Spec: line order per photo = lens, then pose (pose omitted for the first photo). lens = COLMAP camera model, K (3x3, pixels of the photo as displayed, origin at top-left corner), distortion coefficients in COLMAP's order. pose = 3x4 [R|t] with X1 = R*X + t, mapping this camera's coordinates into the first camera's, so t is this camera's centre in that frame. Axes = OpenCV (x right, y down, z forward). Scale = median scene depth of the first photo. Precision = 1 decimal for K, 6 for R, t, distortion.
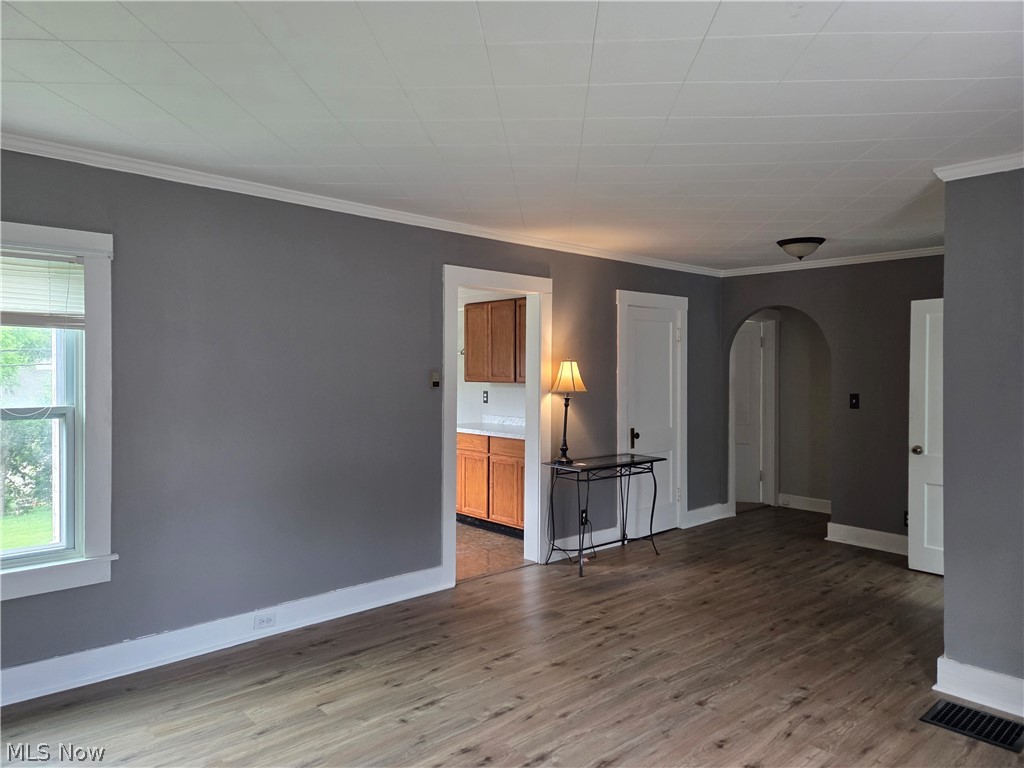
lens RADIAL K [[688.7, 0, 518.2], [0, 688.7, 380.9], [0, 0, 1]] dist [0.054816, -0.051449]
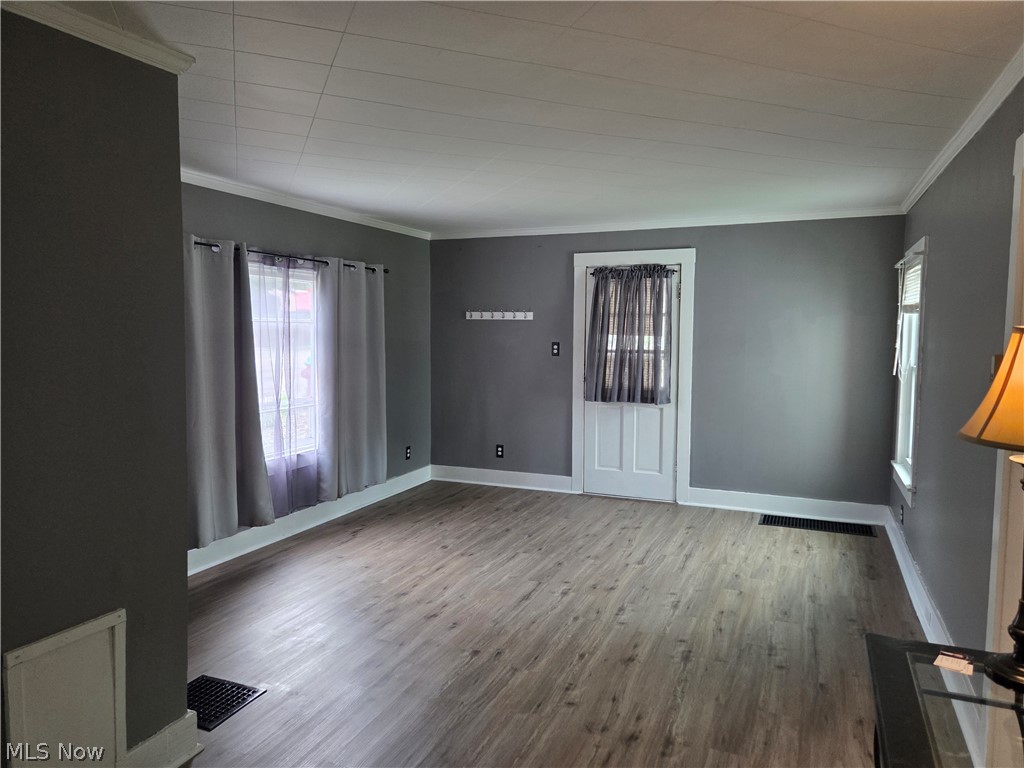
lens RADIAL K [[688.7, 0, 518.2], [0, 688.7, 380.9], [0, 0, 1]] dist [0.054816, -0.051449]
pose [[-0.909653, 0.017266, -0.415009, 0.621773], [-0.022869, 0.995538, 0.091545, -0.047774], [0.414738, 0.092765, -0.905200, 1.904082]]
